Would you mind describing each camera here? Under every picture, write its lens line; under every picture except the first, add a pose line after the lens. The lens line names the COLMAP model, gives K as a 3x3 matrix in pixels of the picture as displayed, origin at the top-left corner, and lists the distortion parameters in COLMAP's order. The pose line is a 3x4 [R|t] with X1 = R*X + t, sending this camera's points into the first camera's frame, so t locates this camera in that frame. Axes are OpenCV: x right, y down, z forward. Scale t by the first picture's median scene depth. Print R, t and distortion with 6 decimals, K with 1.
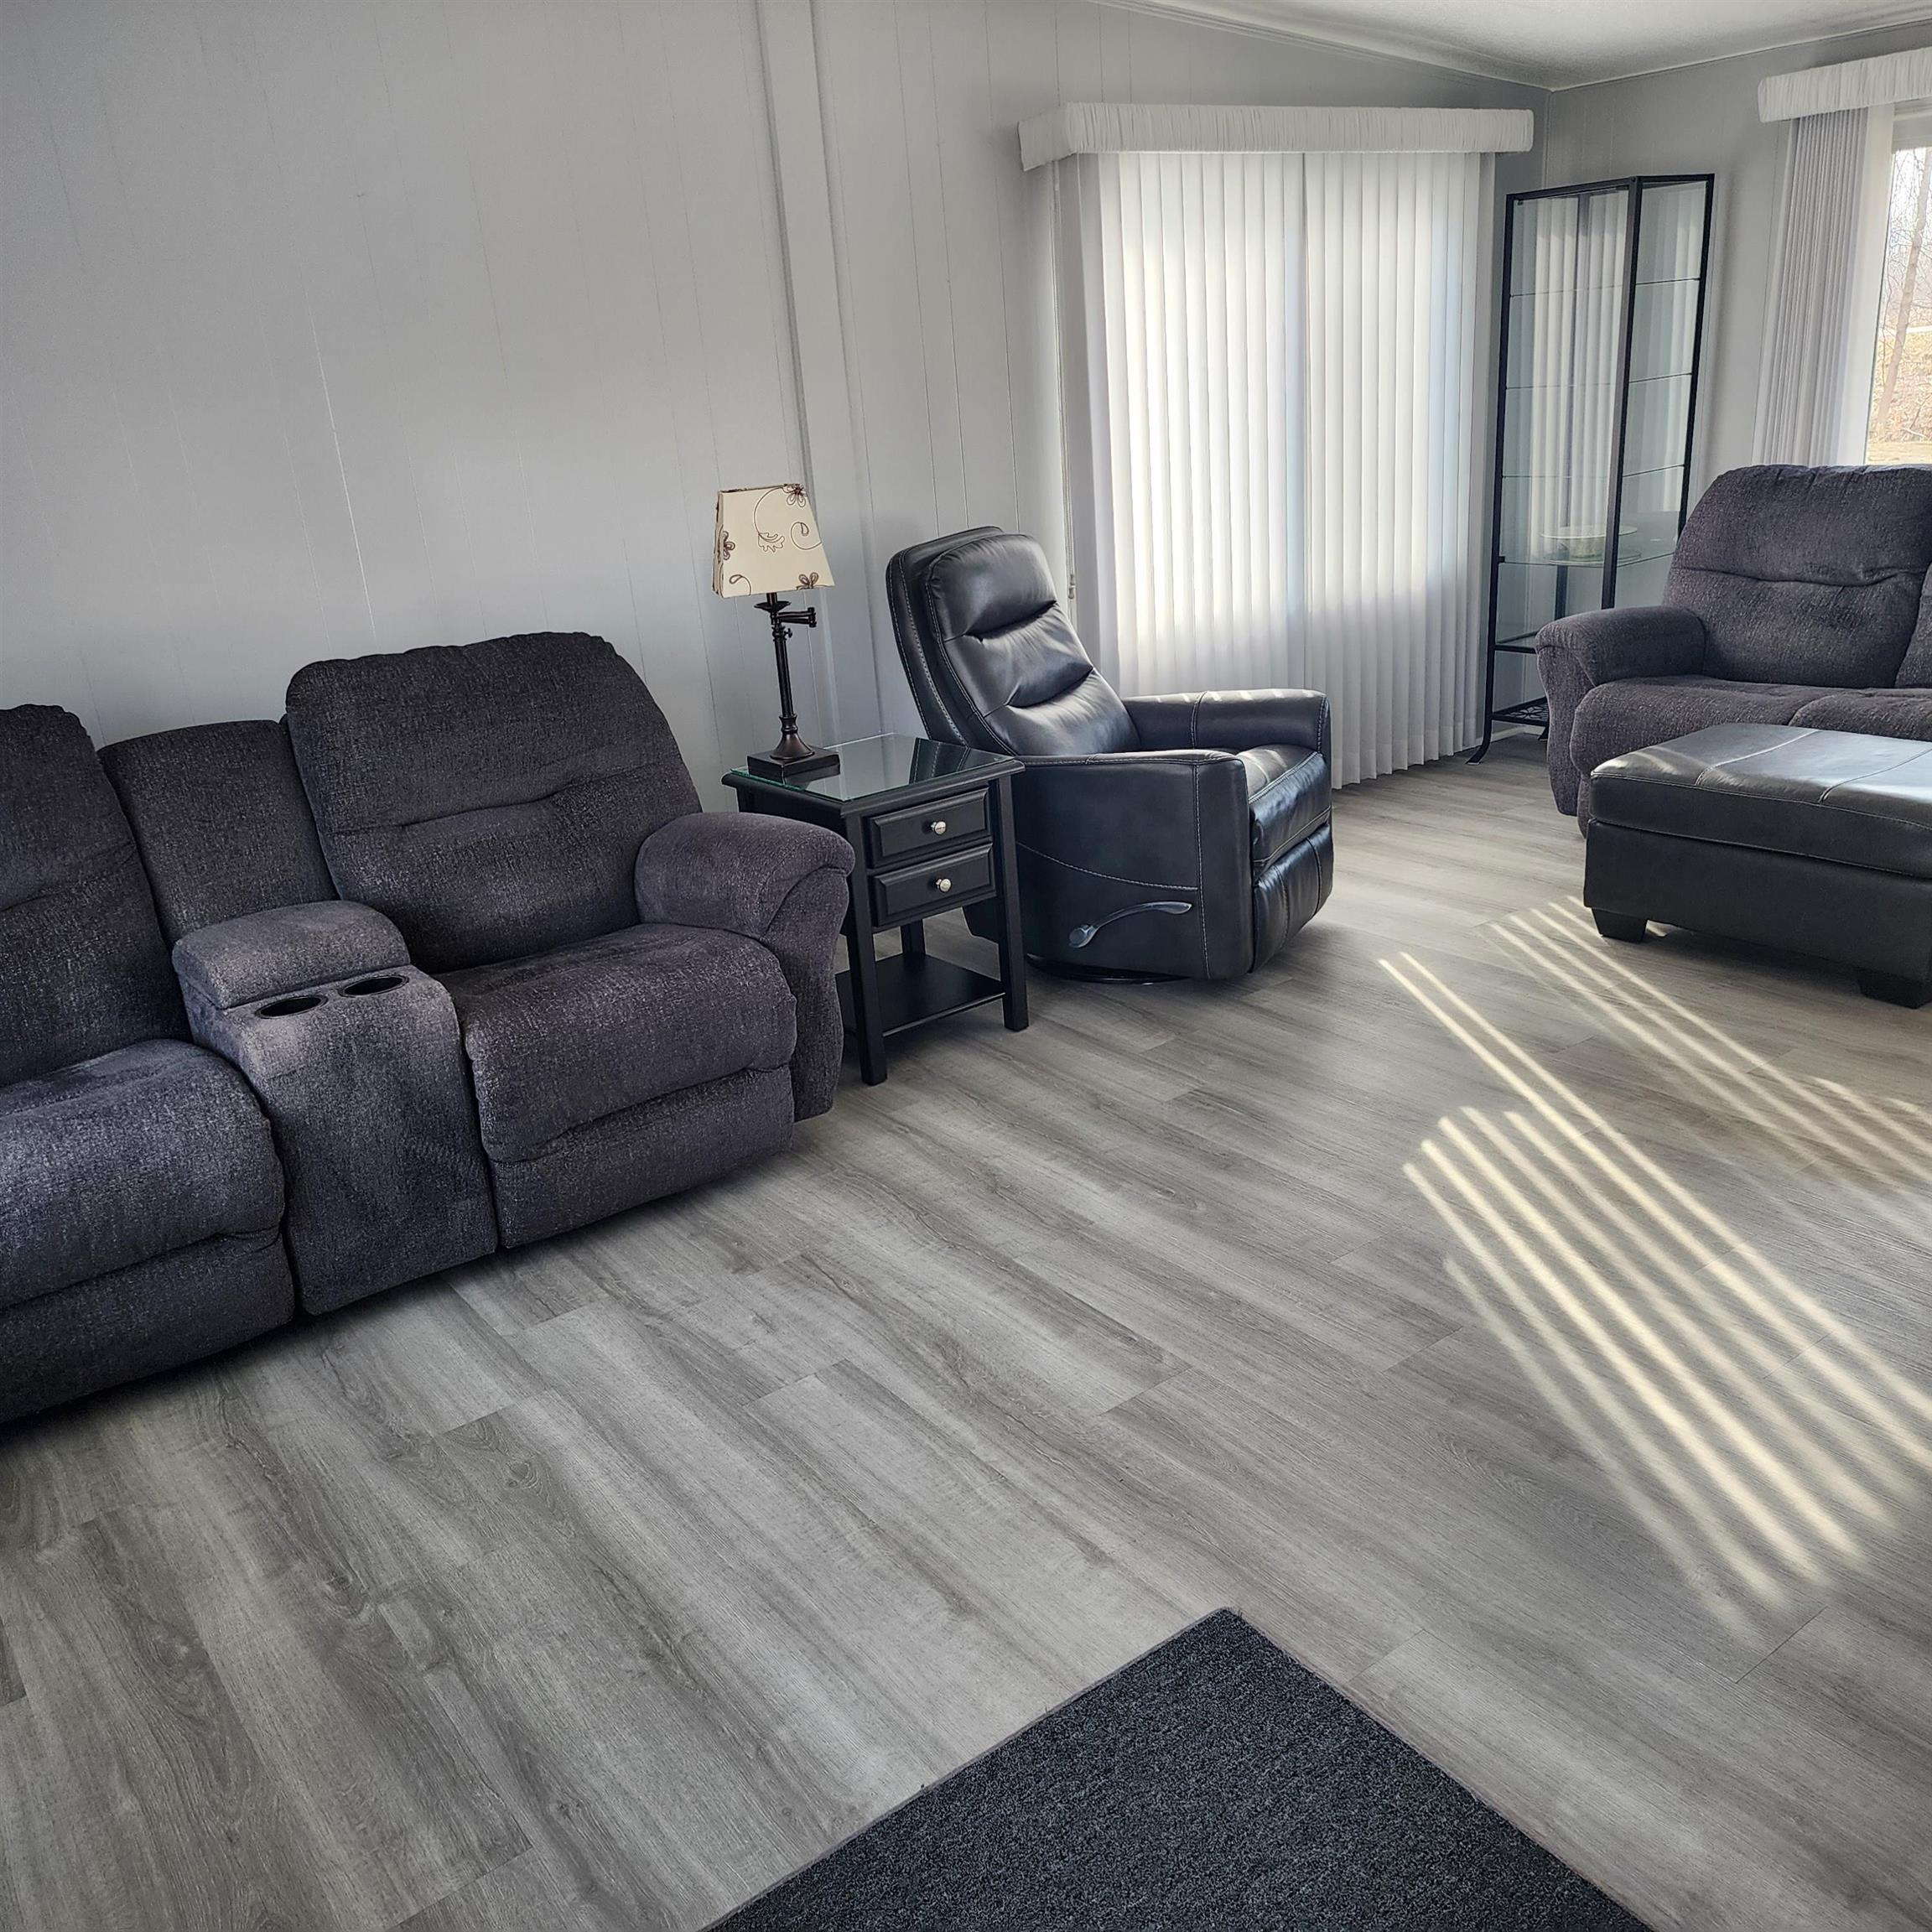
lens RADIAL K [[1708.9, 0, 961.9], [0, 1708.9, 959.5], [0, 0, 1]] dist [0.056570, -0.048242]
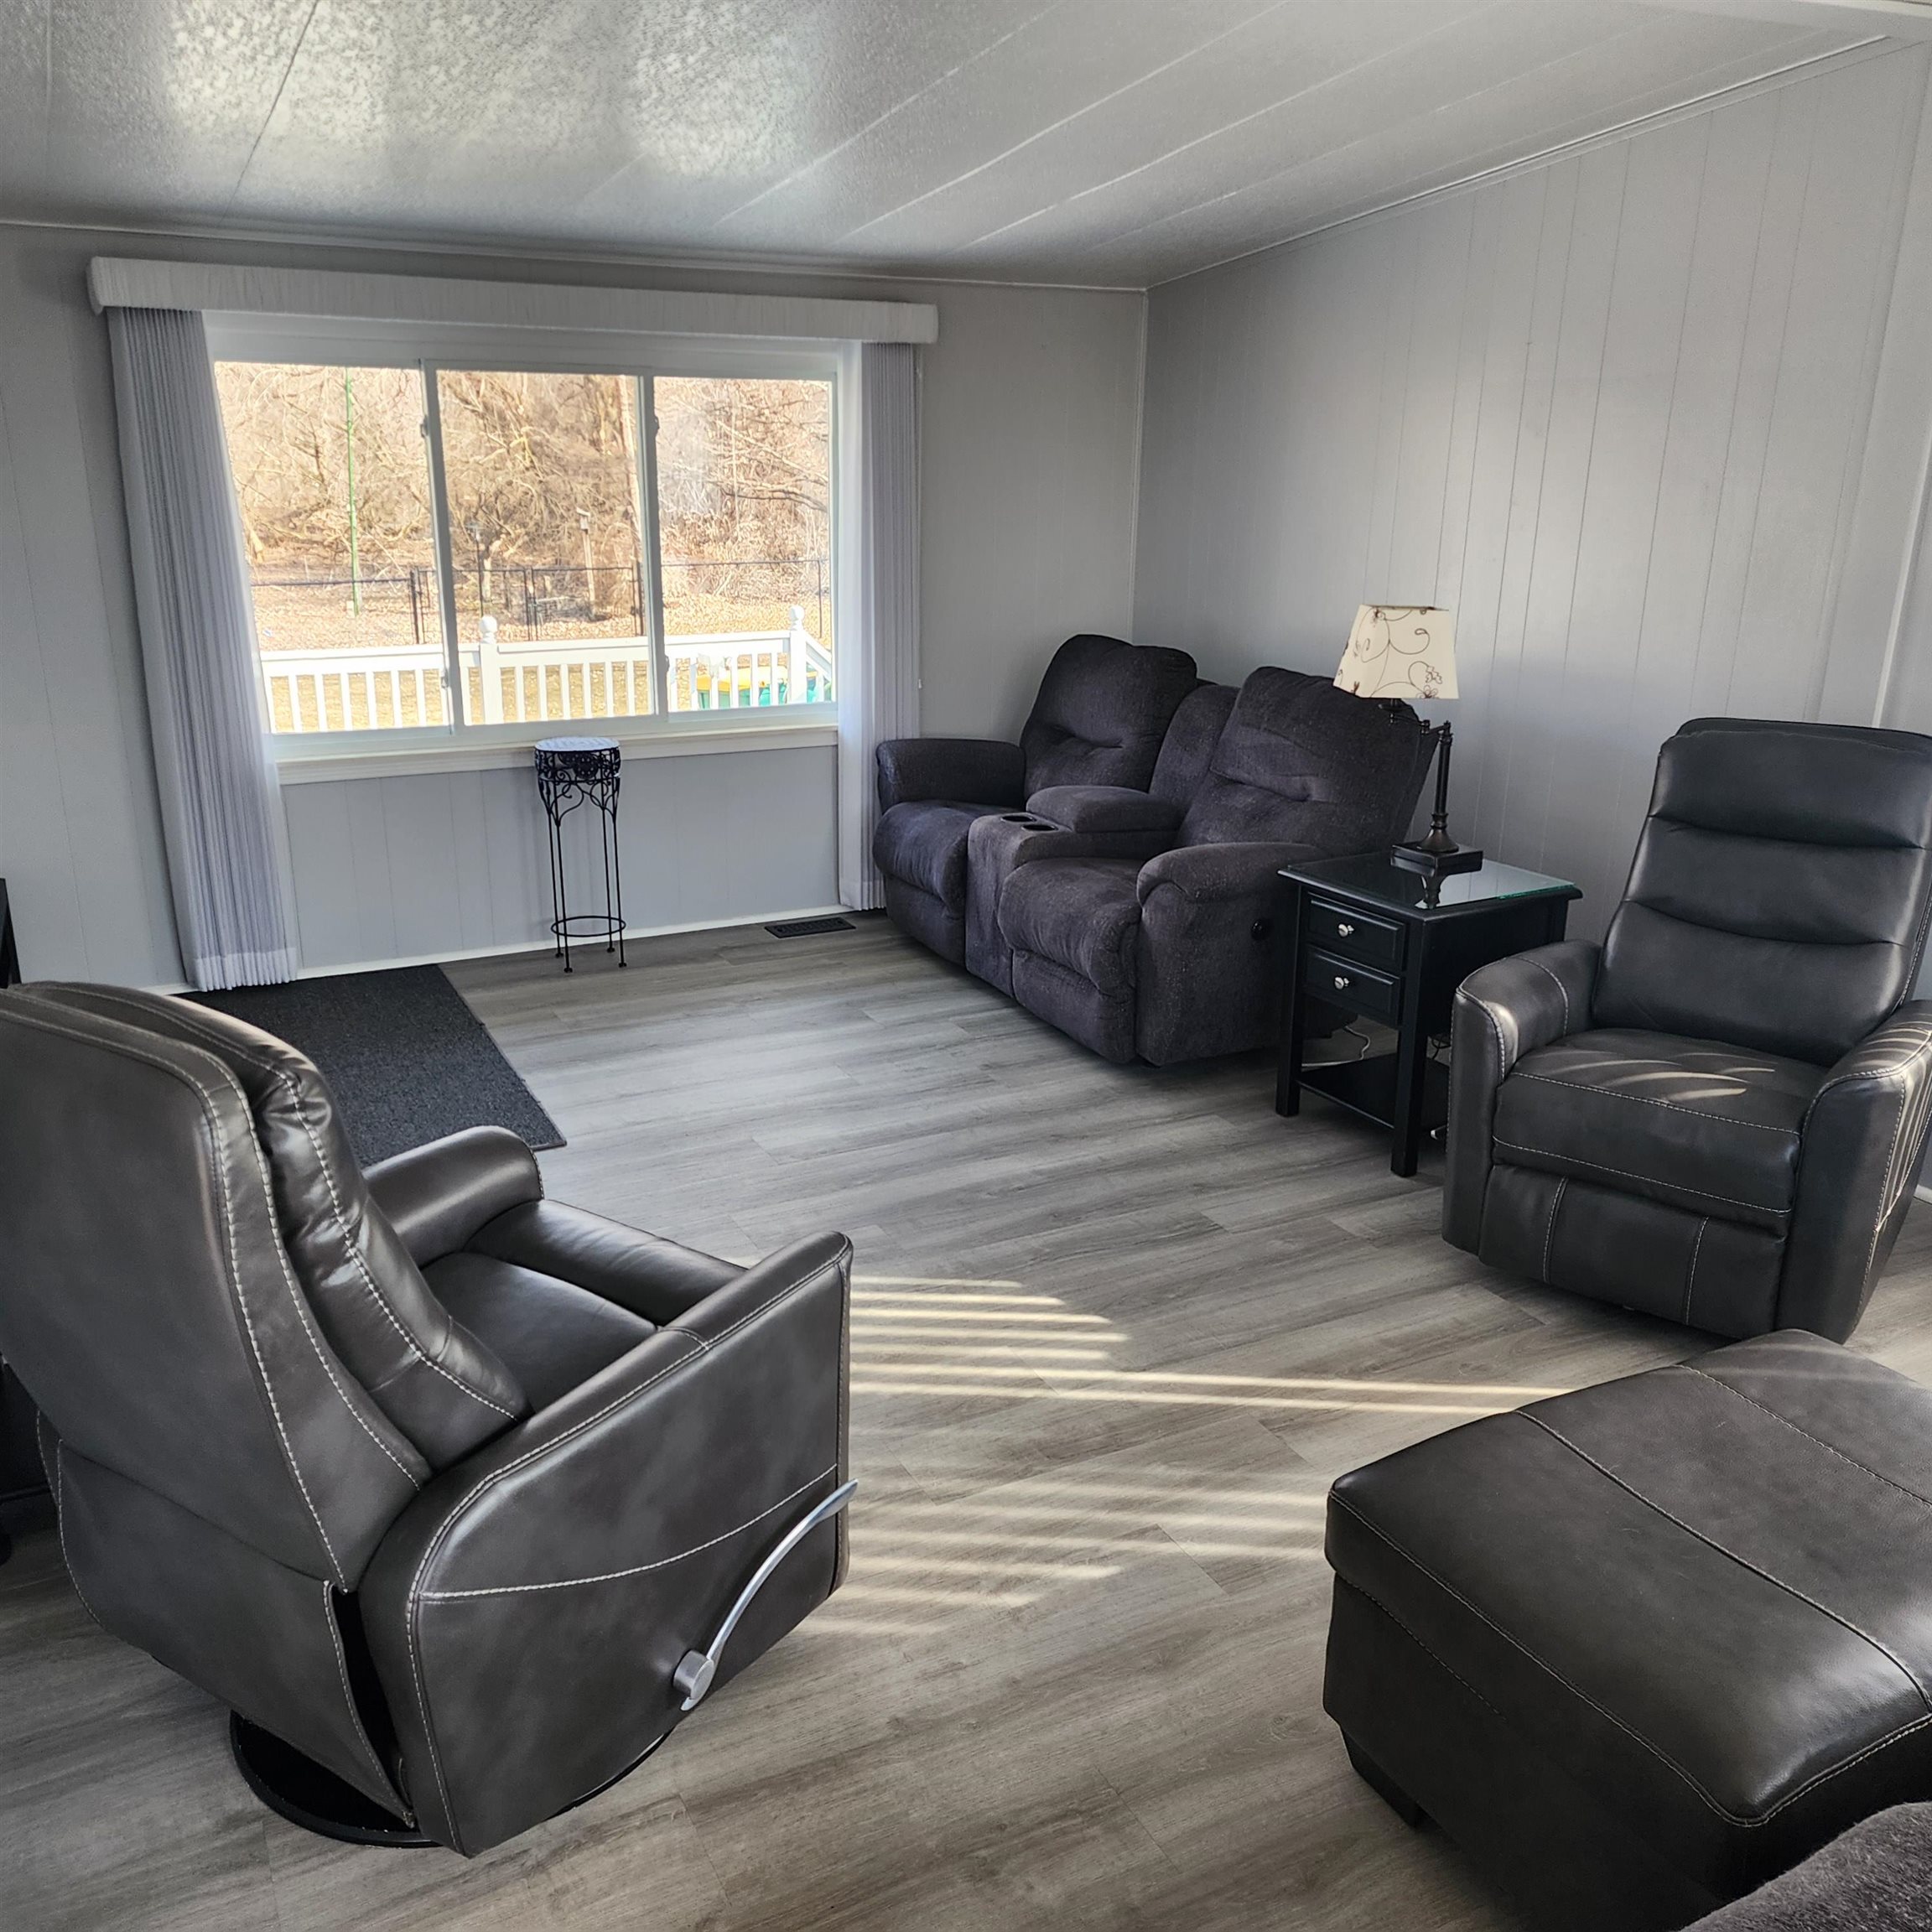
lens RADIAL K [[1708.9, 0, 950.1], [0, 1708.9, 955.2], [0, 0, 1]] dist [0.056570, -0.048242]
pose [[-0.162669, 0.351457, -0.921964, 1.205039], [-0.329697, 0.861339, 0.386517, -0.467218], [0.929967, 0.366843, -0.024238, 0.924983]]
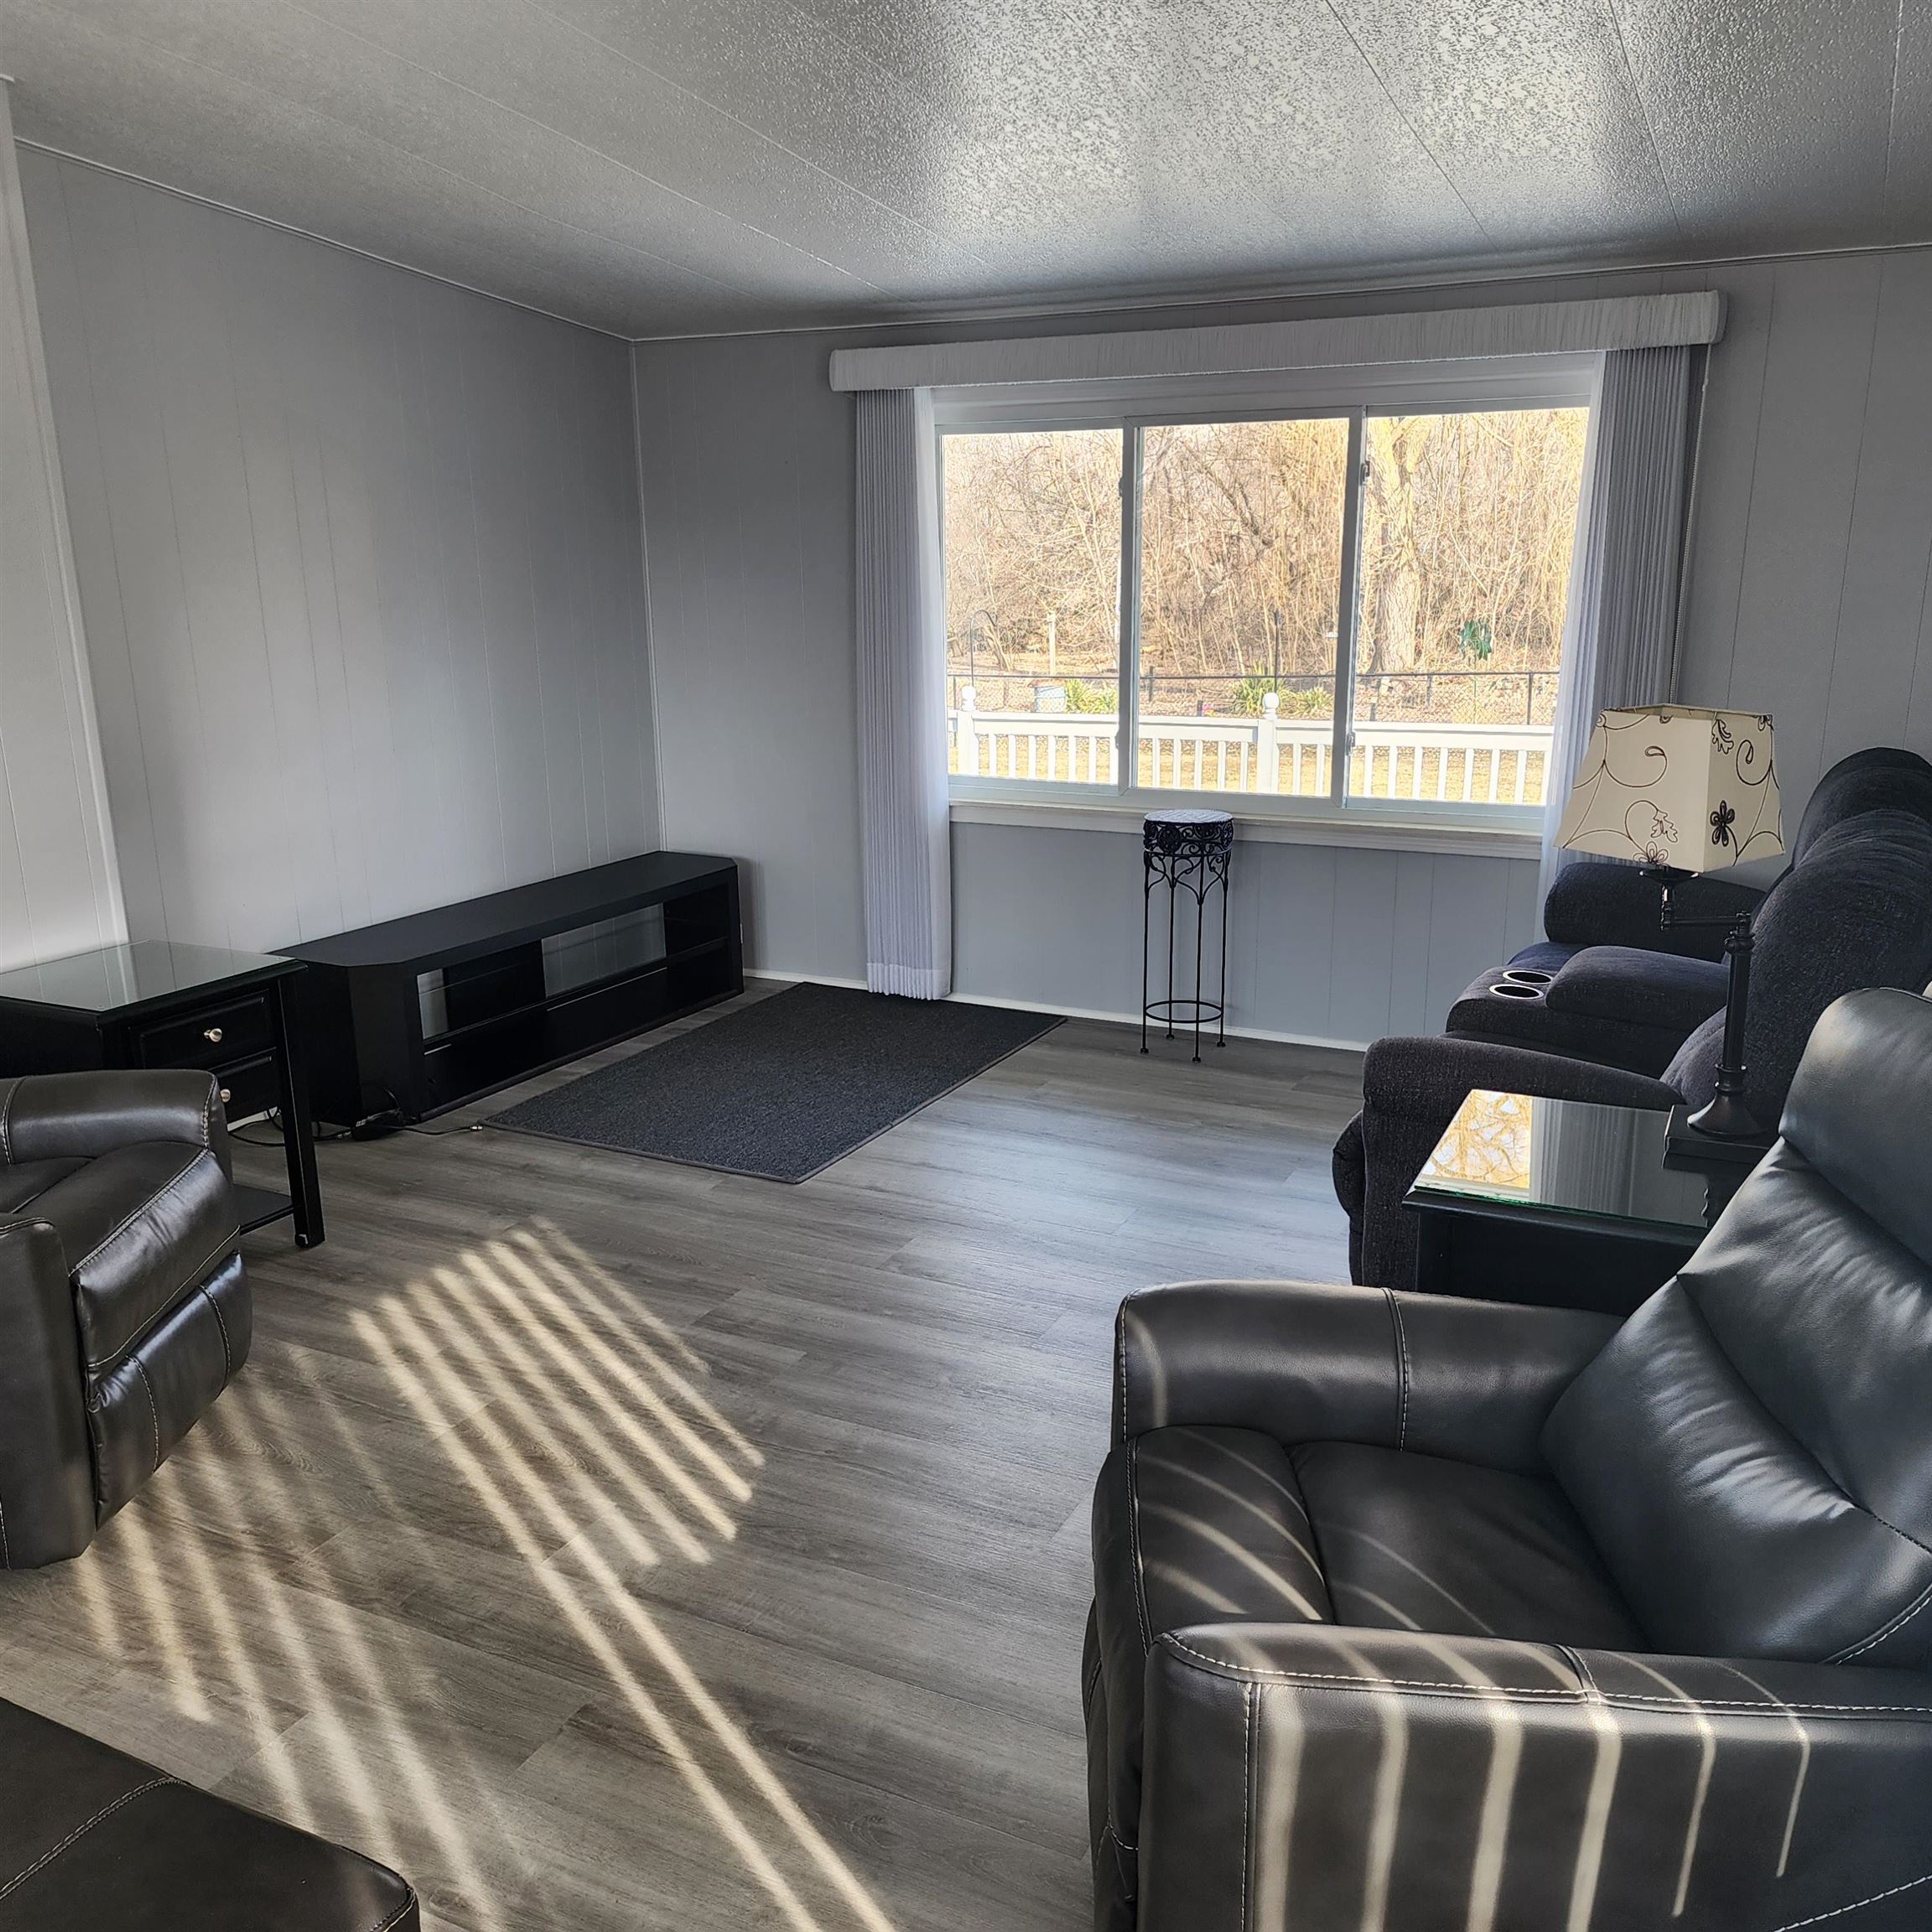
lens RADIAL K [[1708.9, 0, 966.2], [0, 1708.9, 982.9], [0, 0, 1]] dist [0.056570, -0.048242]
pose [[-0.891210, 0.195027, -0.409522, 0.492082], [-0.076487, 0.825303, 0.559486, -0.611921], [0.447095, 0.529943, -0.720601, 1.591069]]
